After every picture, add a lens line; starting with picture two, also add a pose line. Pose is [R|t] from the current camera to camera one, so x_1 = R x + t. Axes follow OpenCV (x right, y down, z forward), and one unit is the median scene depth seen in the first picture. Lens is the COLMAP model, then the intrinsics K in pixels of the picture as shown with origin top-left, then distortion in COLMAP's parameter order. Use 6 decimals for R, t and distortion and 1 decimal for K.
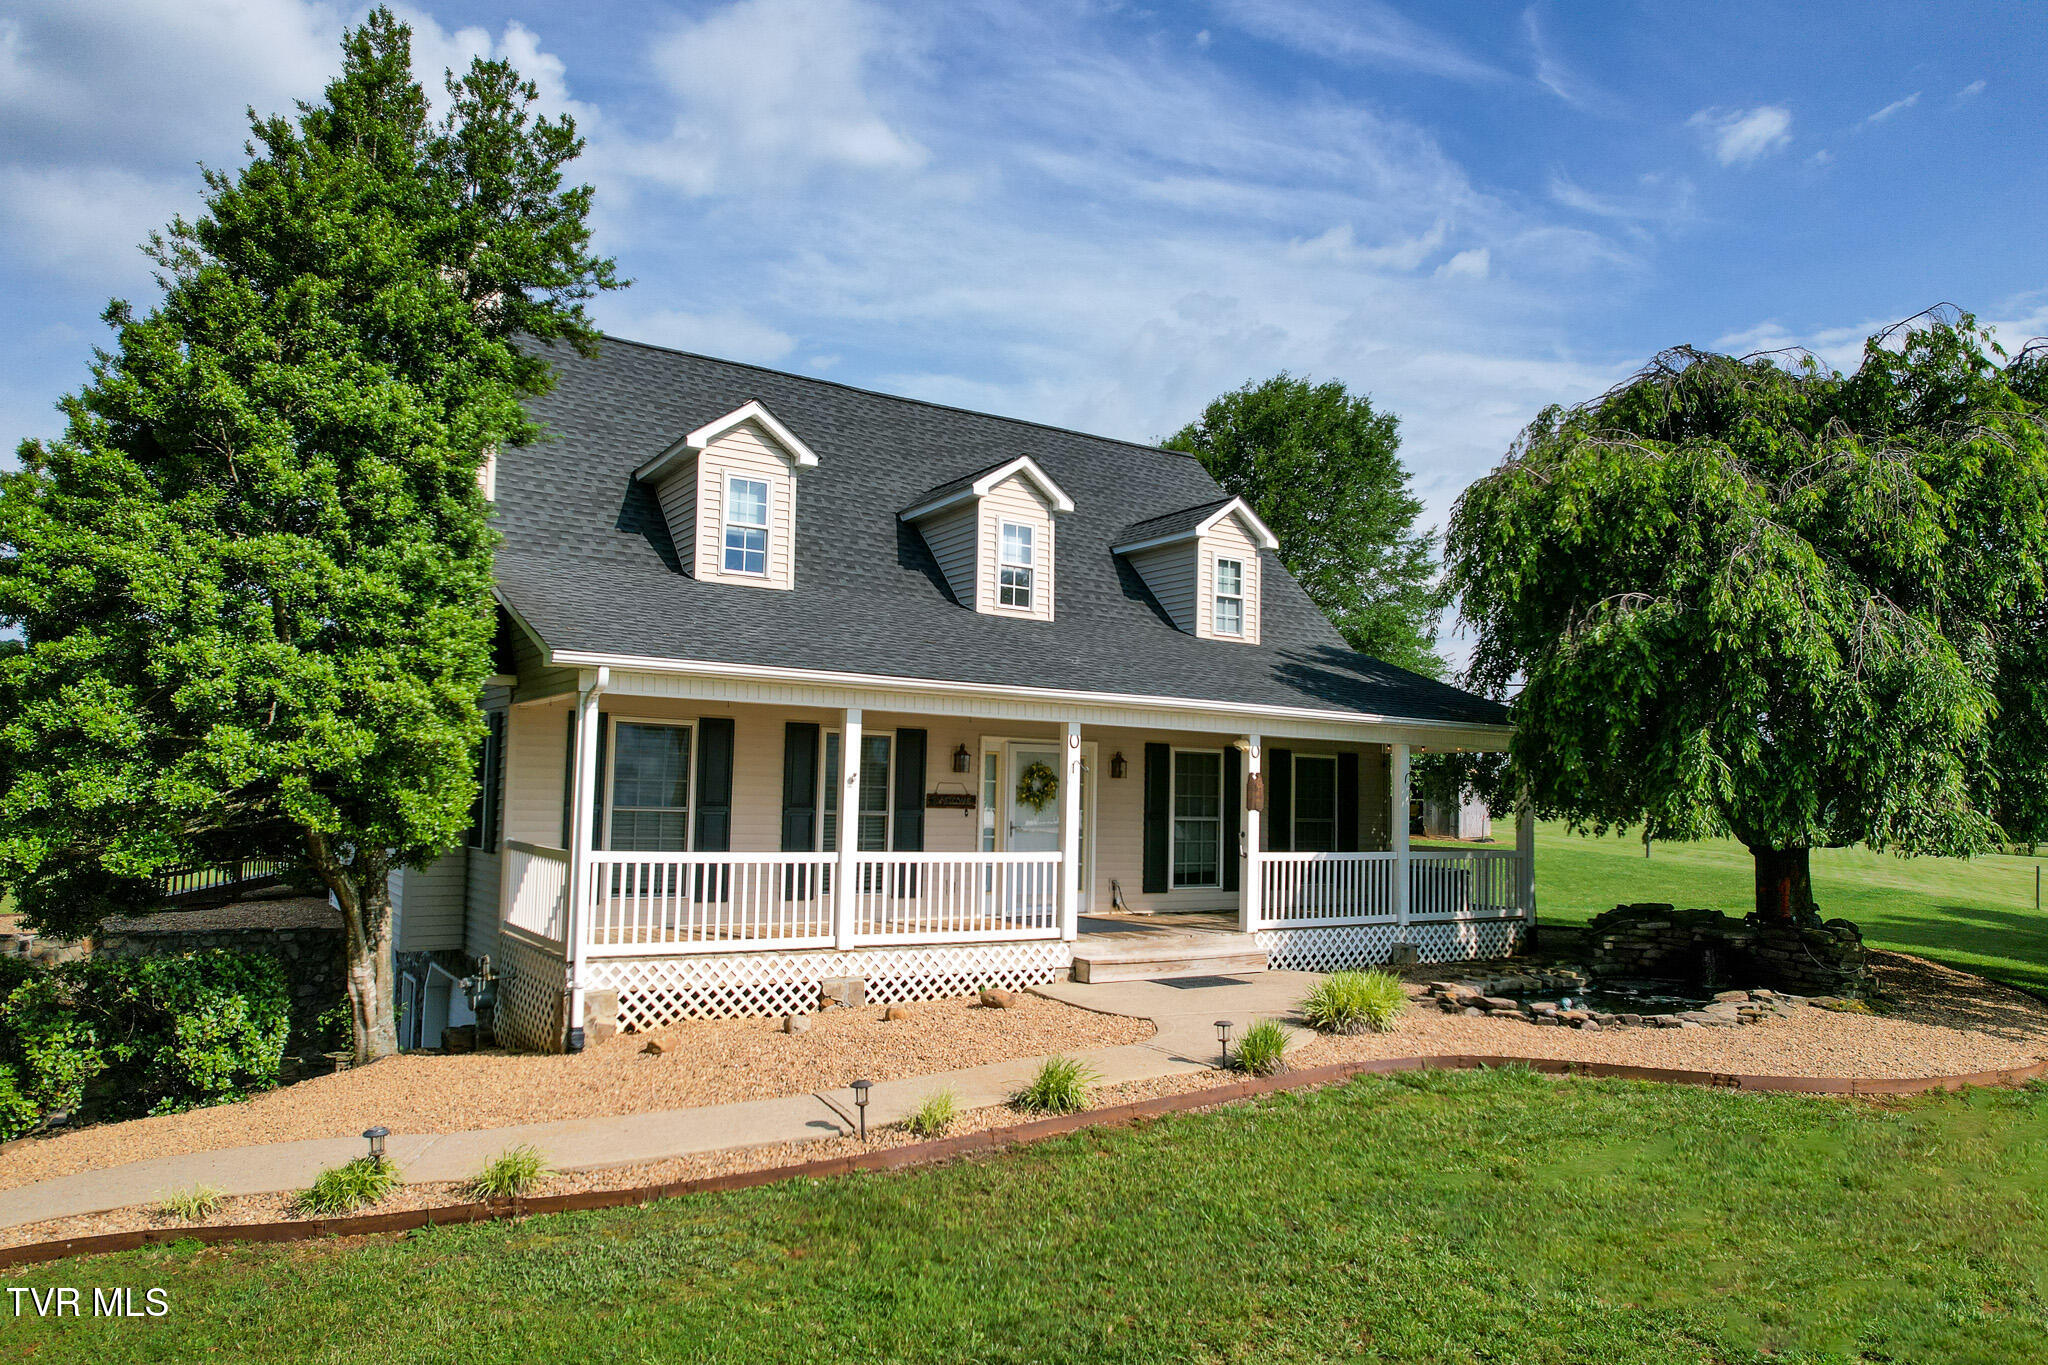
lens RADIAL K [[1363.0, 0, 1023.4], [0, 1363.0, 691.1], [0, 0, 1]] dist [-0.035874, 0.024021]
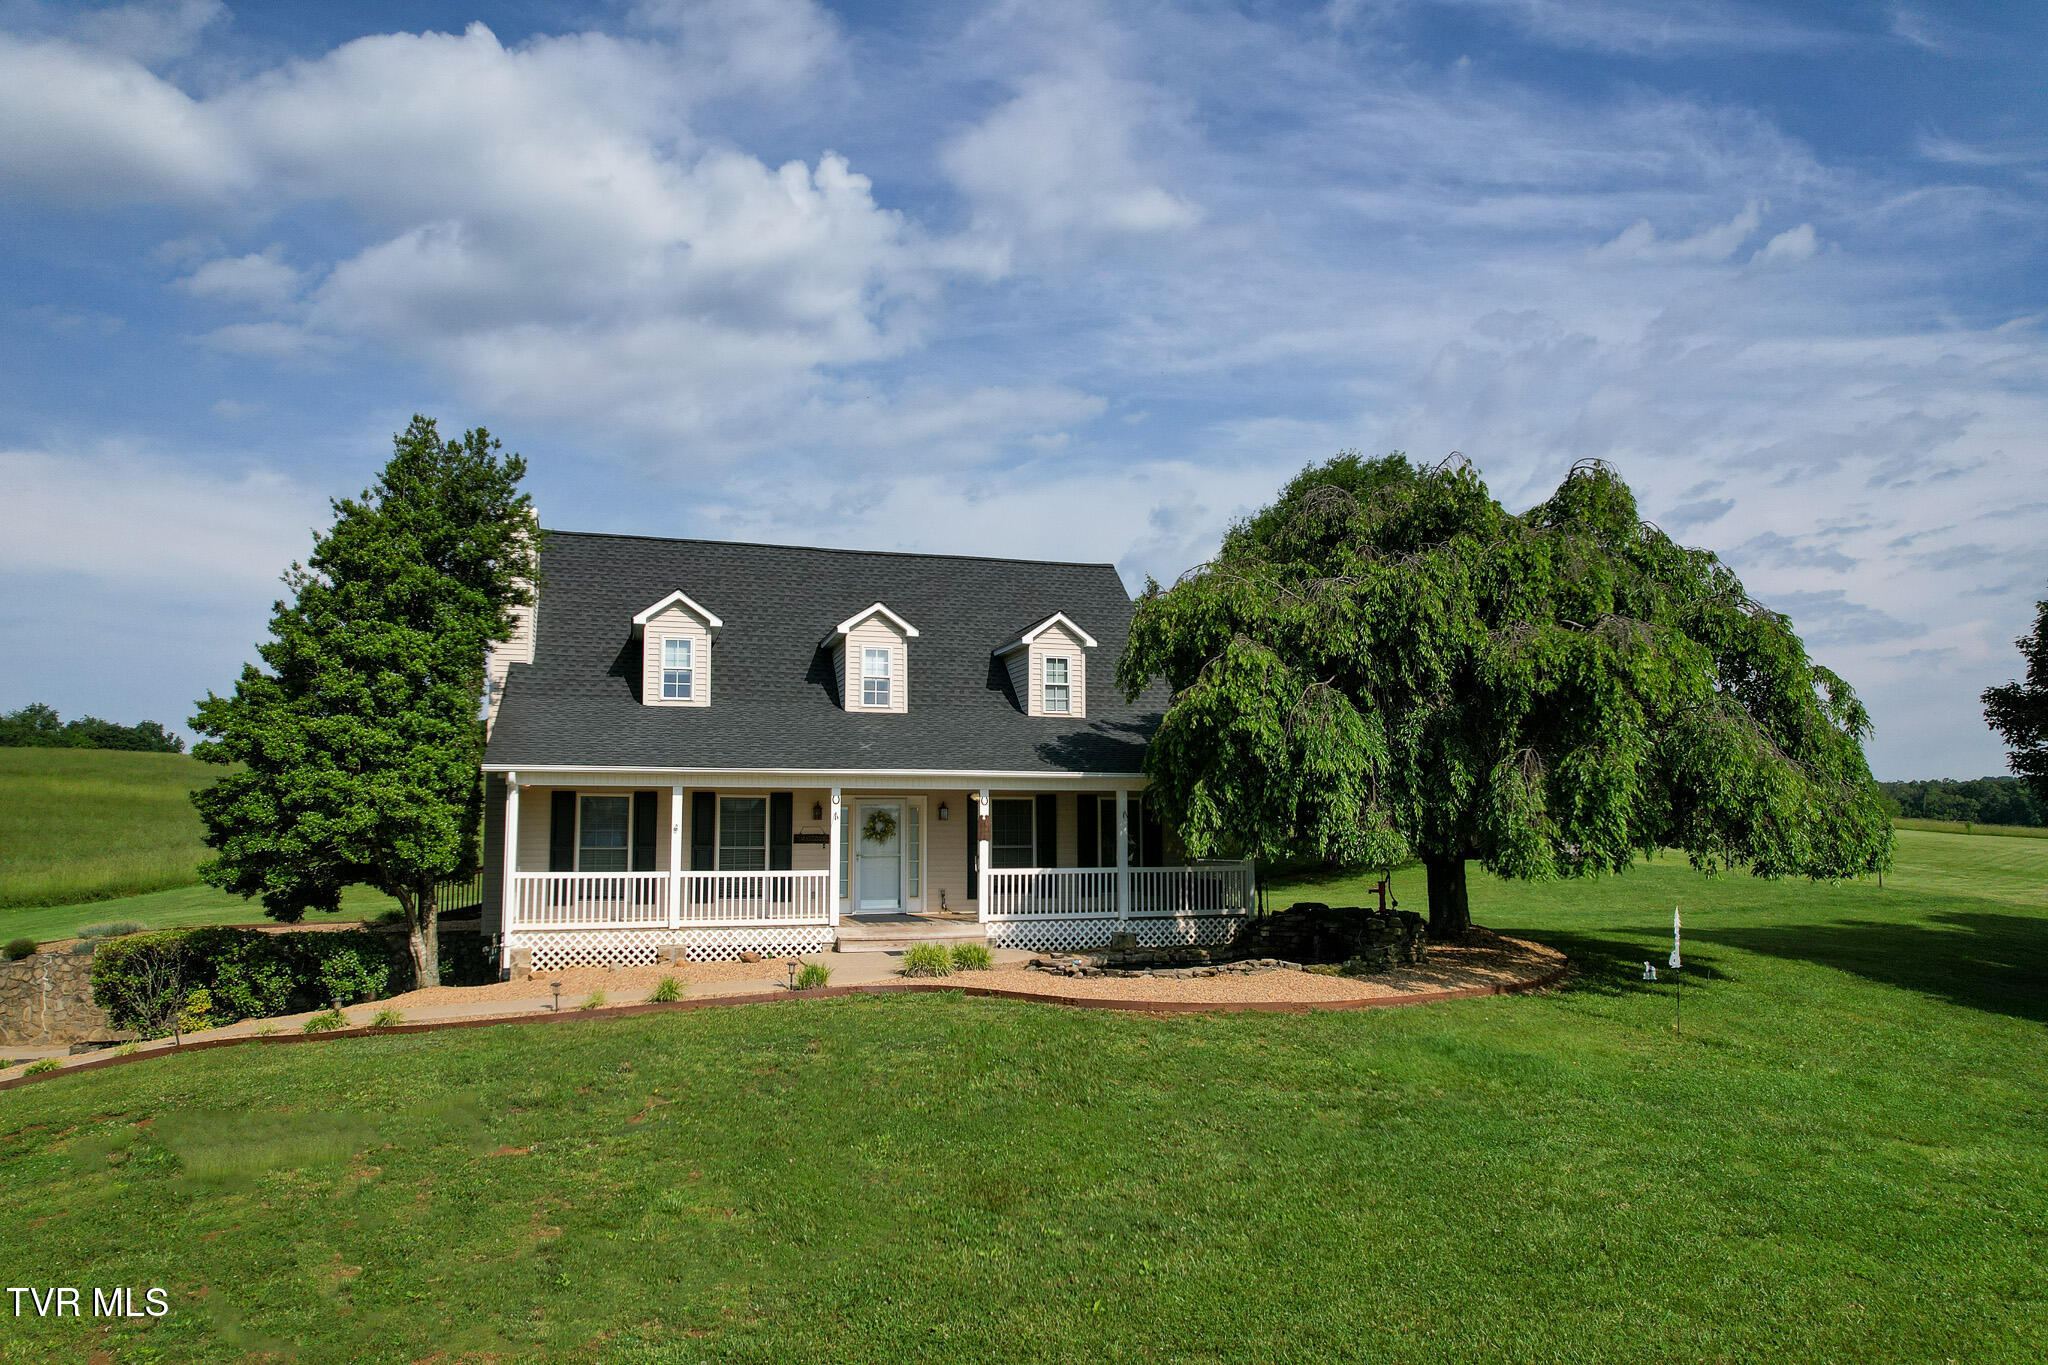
lens RADIAL K [[1309.2, 0, 1006.2], [0, 1309.2, 688.3], [0, 0, 1]] dist [-0.054571, 0.046380]
pose [[0.960628, -0.054615, -0.272416, 0.584556], [0.046488, 0.998263, -0.036205, -0.025139], [0.273920, 0.022115, 0.961498, -0.364969]]
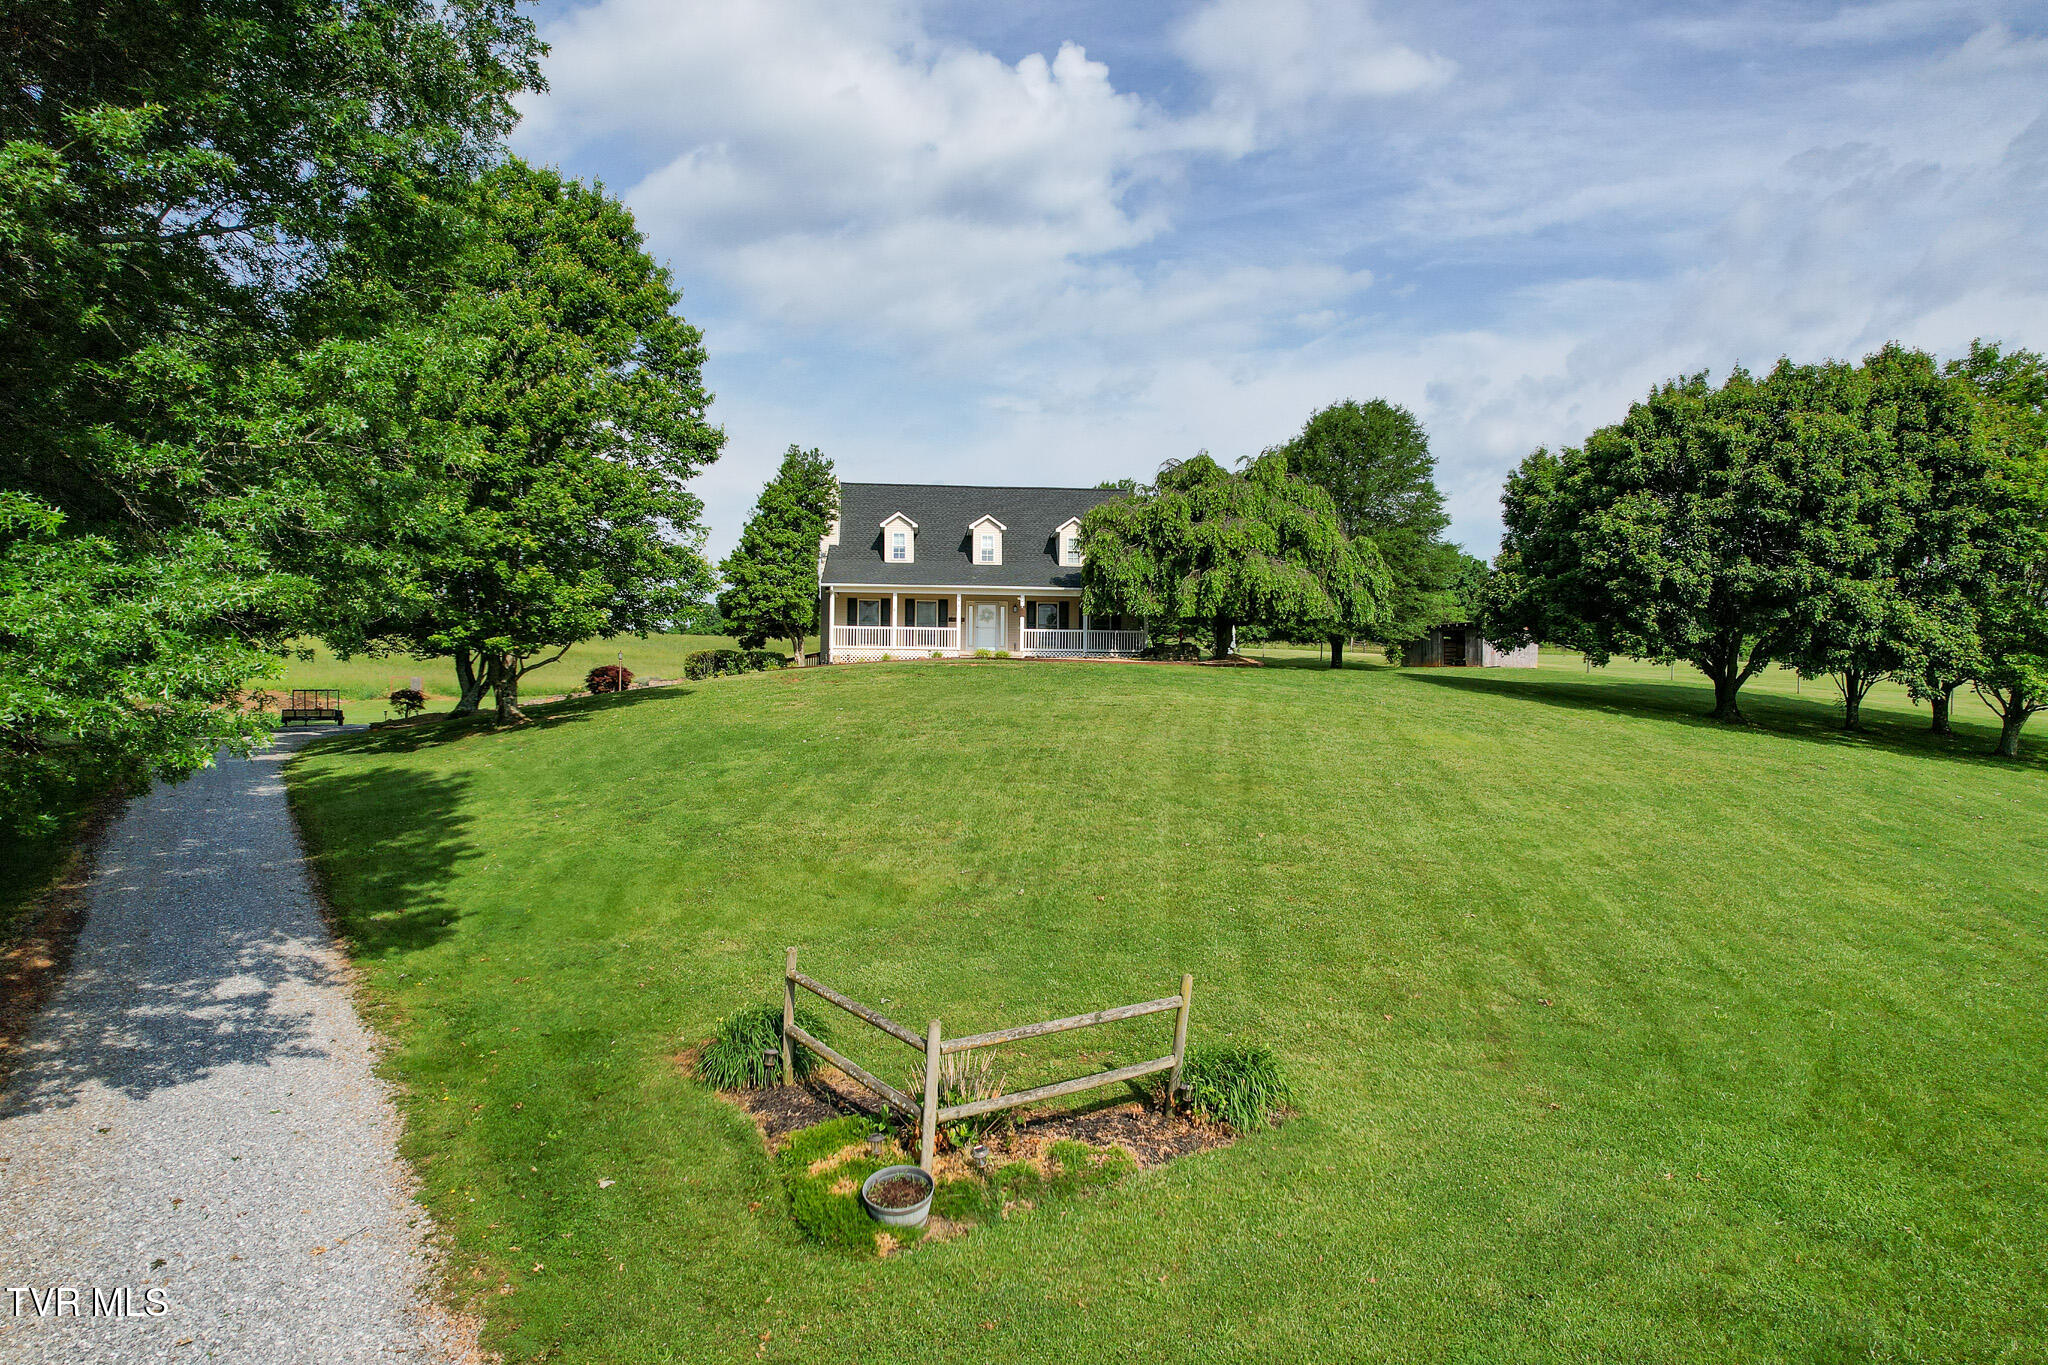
lens RADIAL K [[1309.2, 0, 1030.9], [0, 1309.2, 692.7], [0, 0, 1]] dist [-0.054571, 0.046380]
pose [[0.884265, -0.022995, -0.466420, 1.744533], [0.049785, 0.997737, 0.045196, 0.131223], [0.464325, -0.063186, 0.883408, -1.969044]]
